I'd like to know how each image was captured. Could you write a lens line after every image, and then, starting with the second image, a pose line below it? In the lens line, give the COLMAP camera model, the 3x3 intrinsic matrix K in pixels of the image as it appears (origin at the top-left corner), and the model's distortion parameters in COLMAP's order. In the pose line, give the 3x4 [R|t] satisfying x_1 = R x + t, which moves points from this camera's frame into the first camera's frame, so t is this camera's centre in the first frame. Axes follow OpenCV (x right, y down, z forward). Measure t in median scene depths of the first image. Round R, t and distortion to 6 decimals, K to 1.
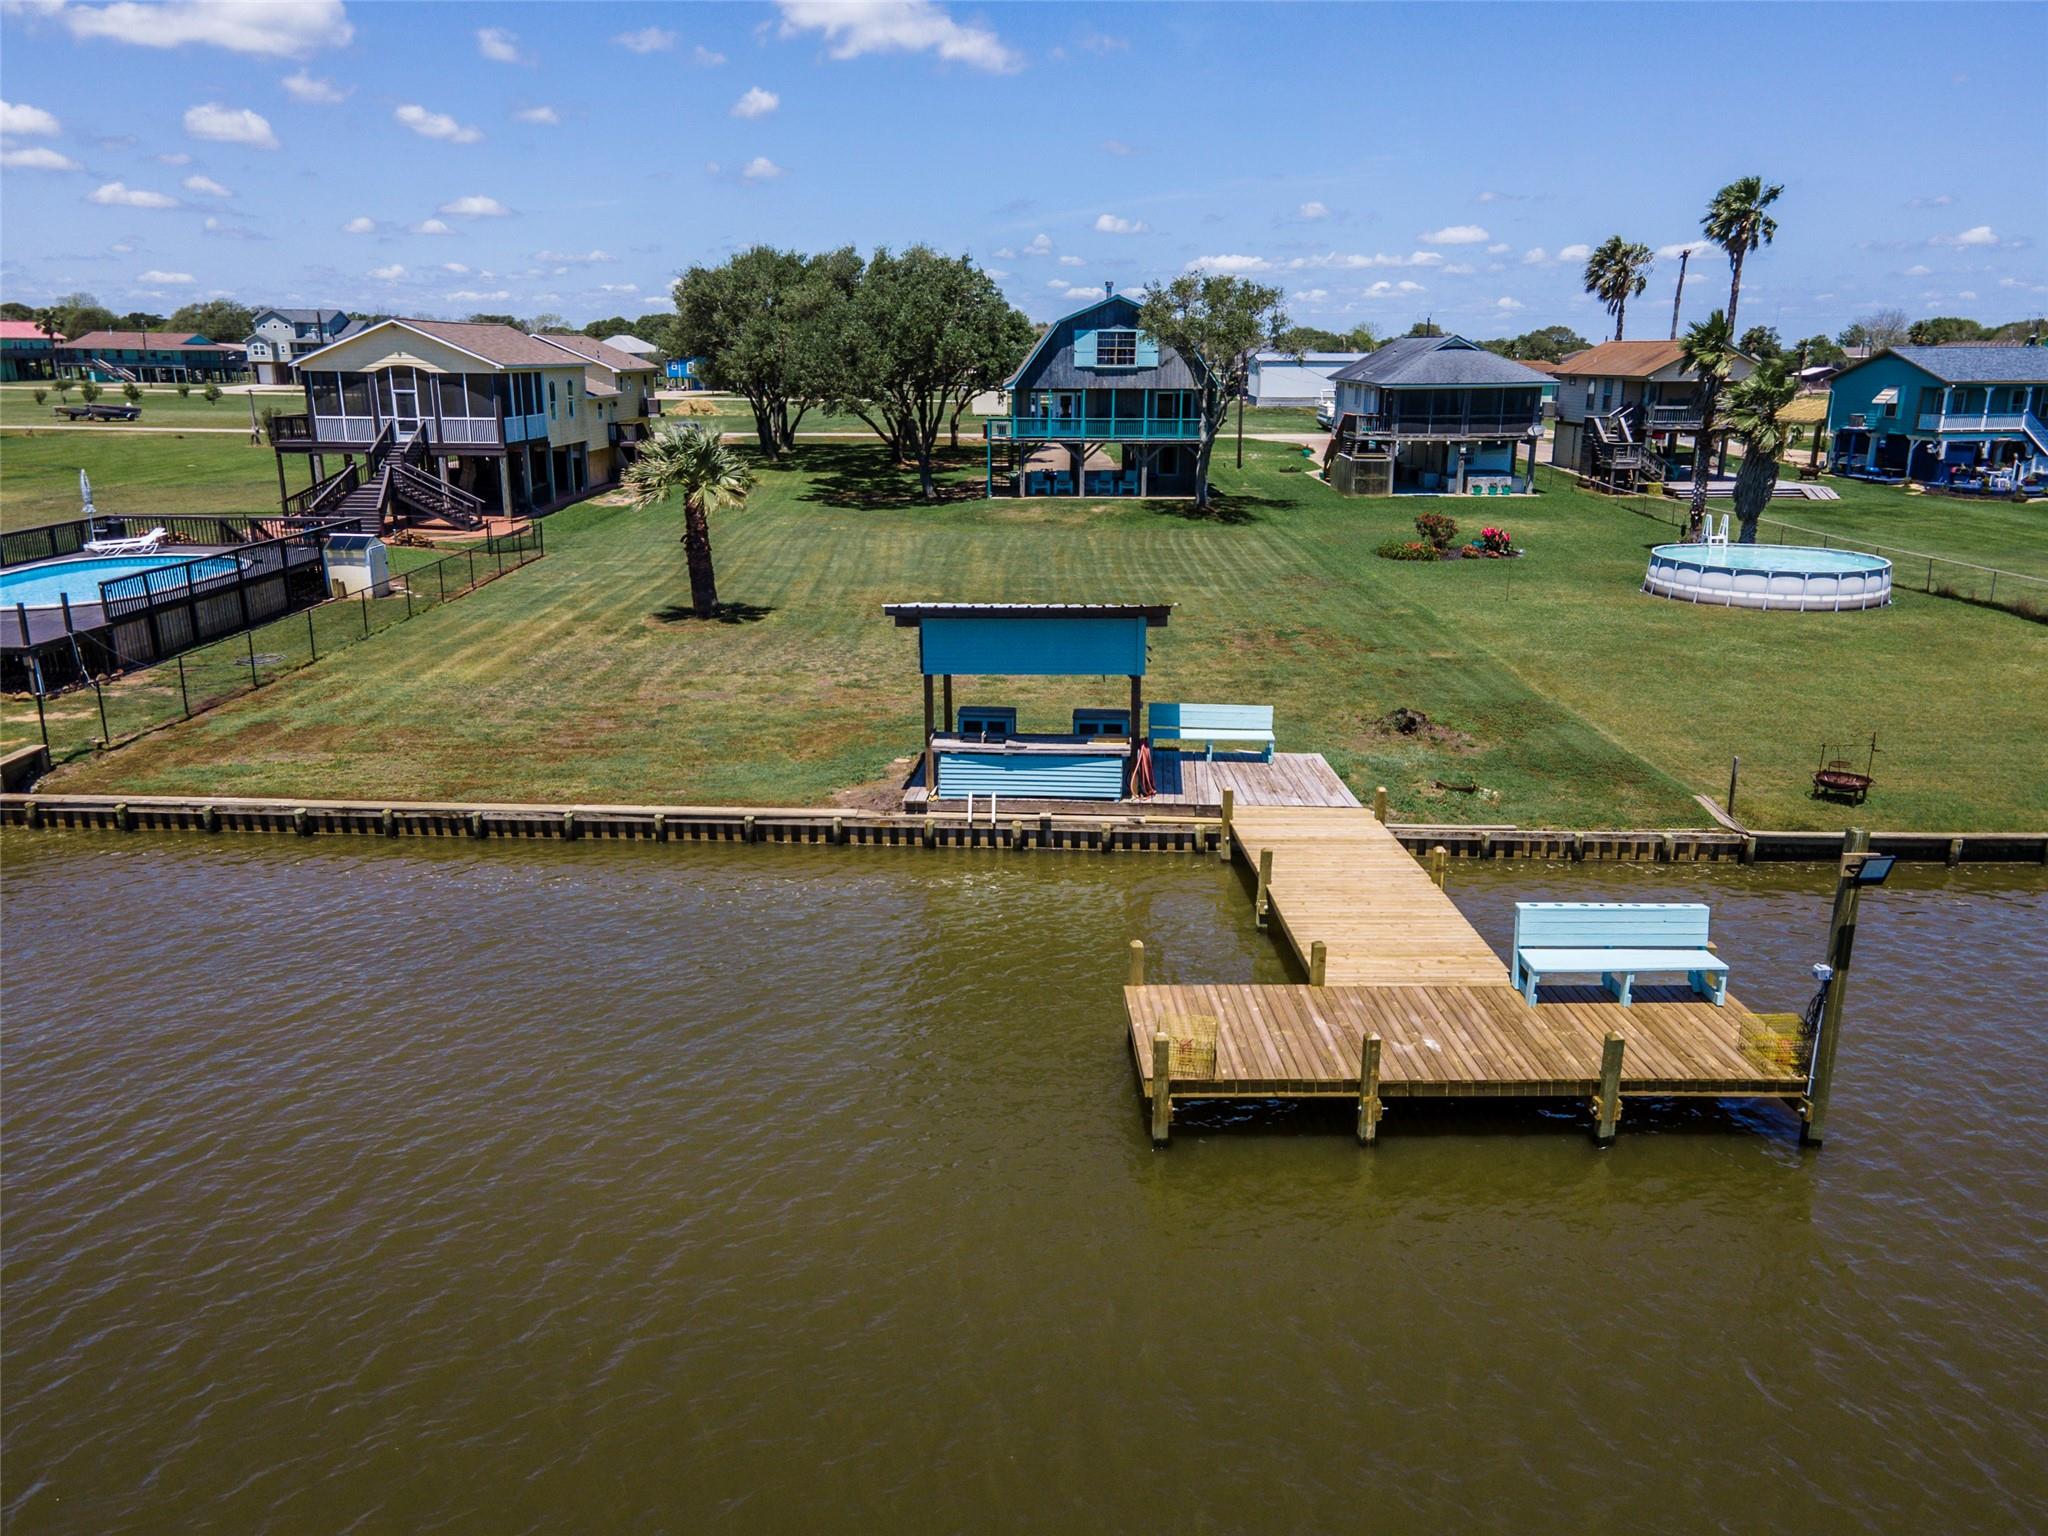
lens RADIAL K [[1447.5, 0, 1024.0], [0, 1447.5, 768.0], [0, 0, 1]] dist [-0.060924, 0.085472]
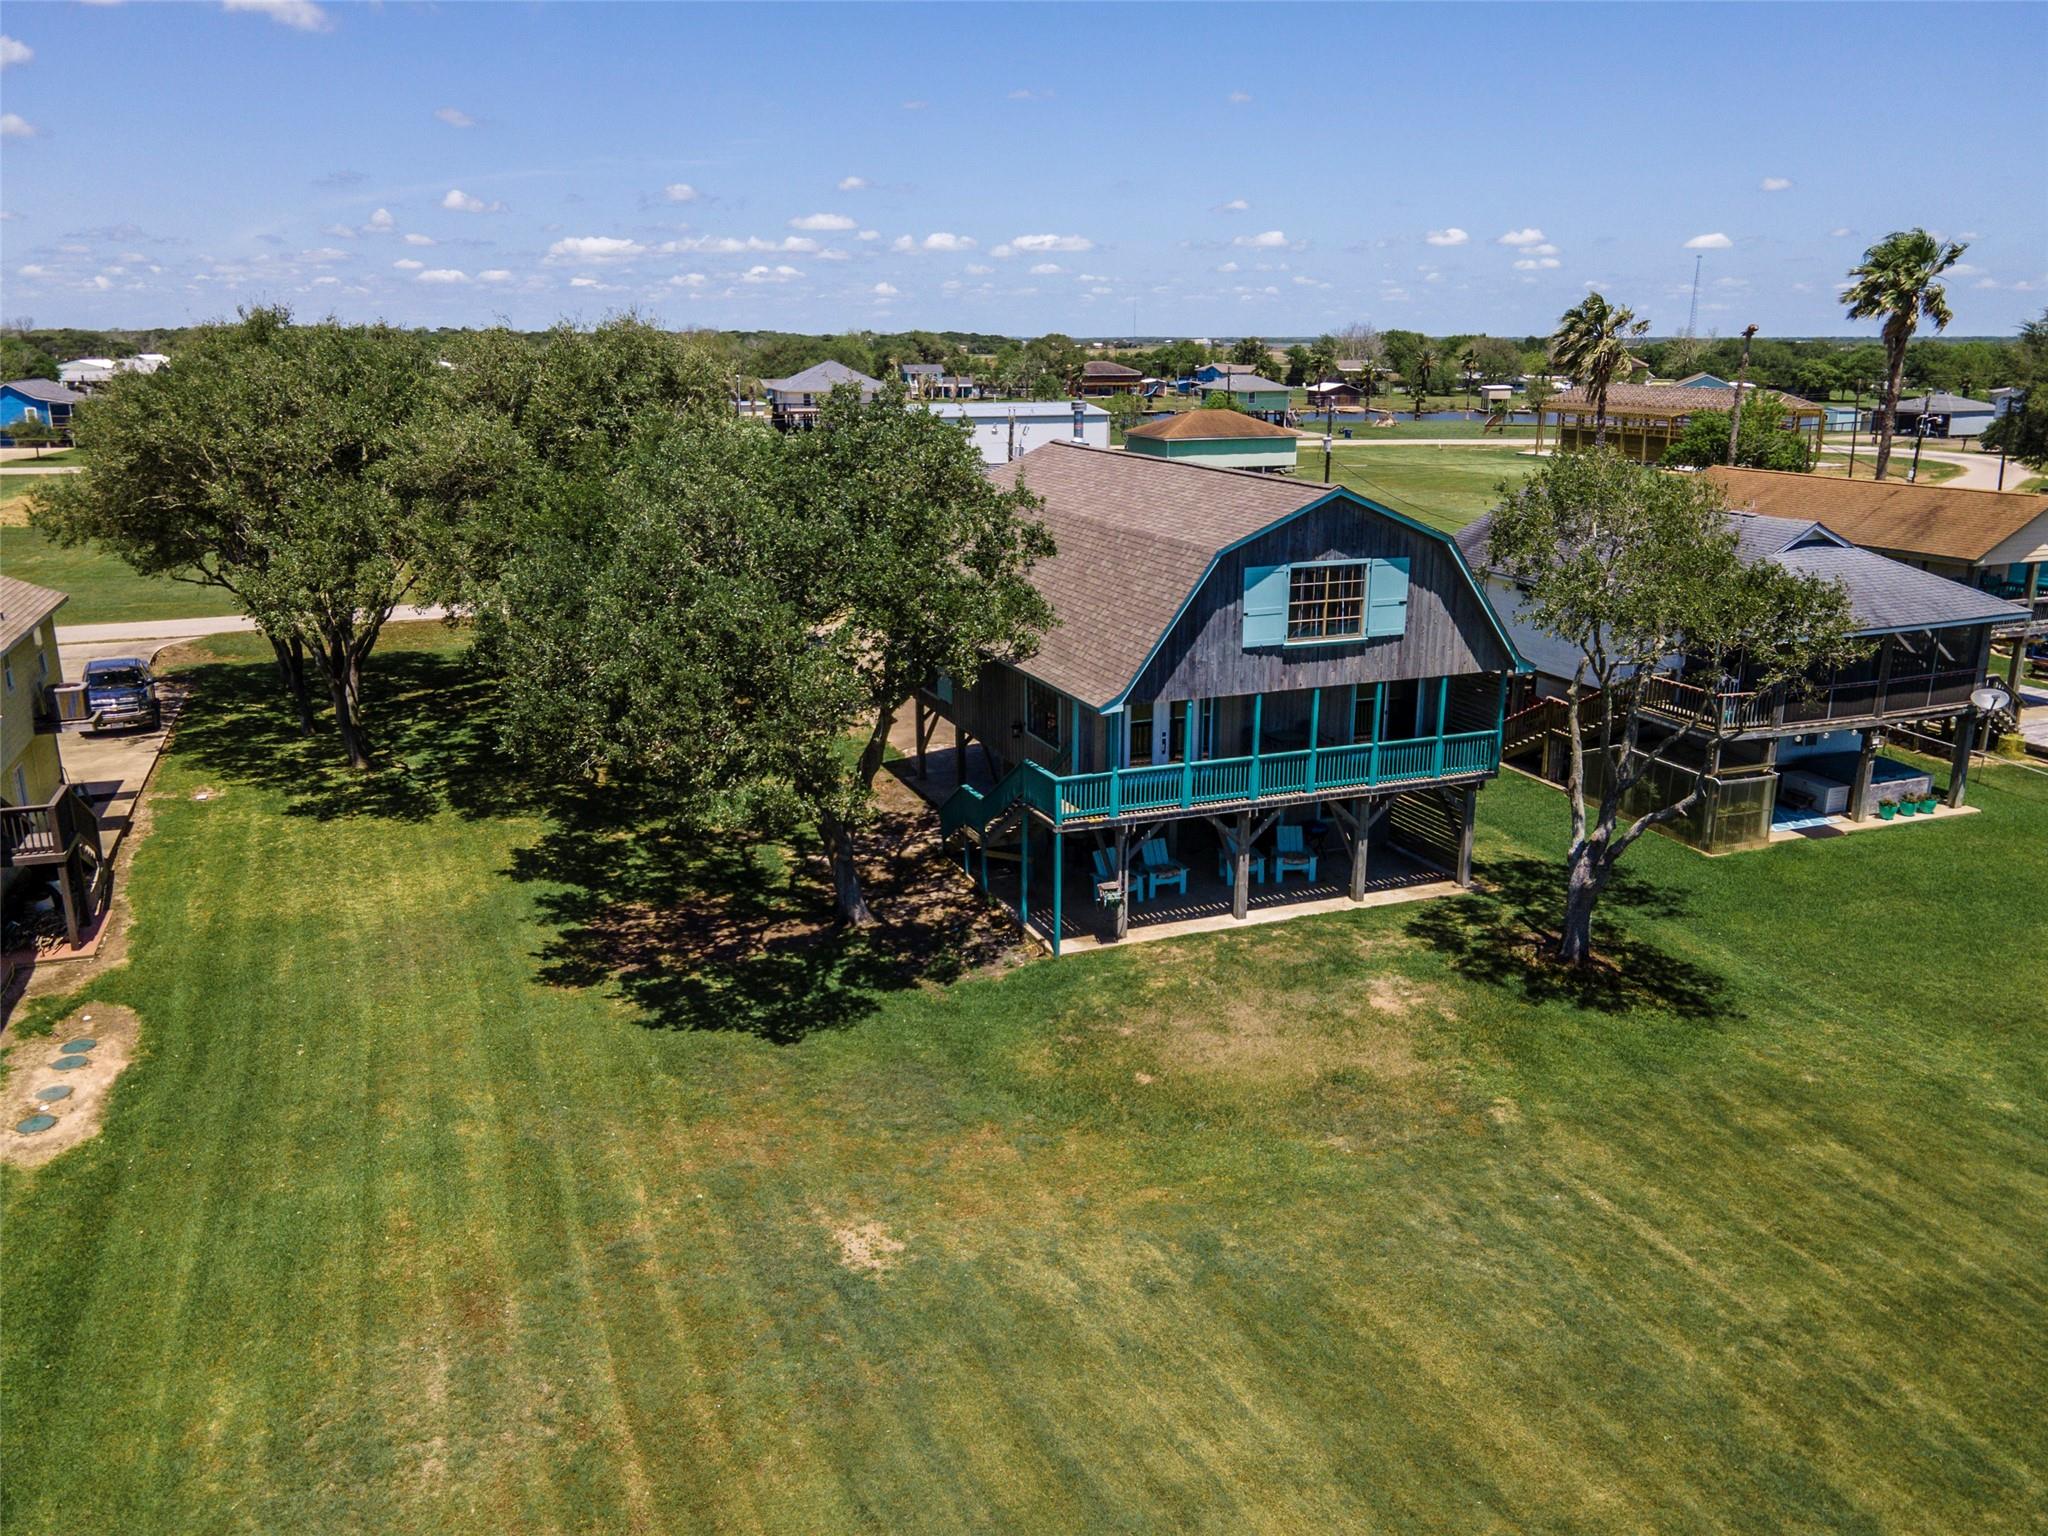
lens RADIAL K [[1447.5, 0, 1024.0], [0, 1447.5, 768.0], [0, 0, 1]] dist [-0.060924, 0.085472]
pose [[0.916967, -0.115513, 0.381875, -0.197464], [0.111446, 0.993228, 0.032834, -0.263388], [-0.383081, 0.012450, 0.923631, 0.618599]]
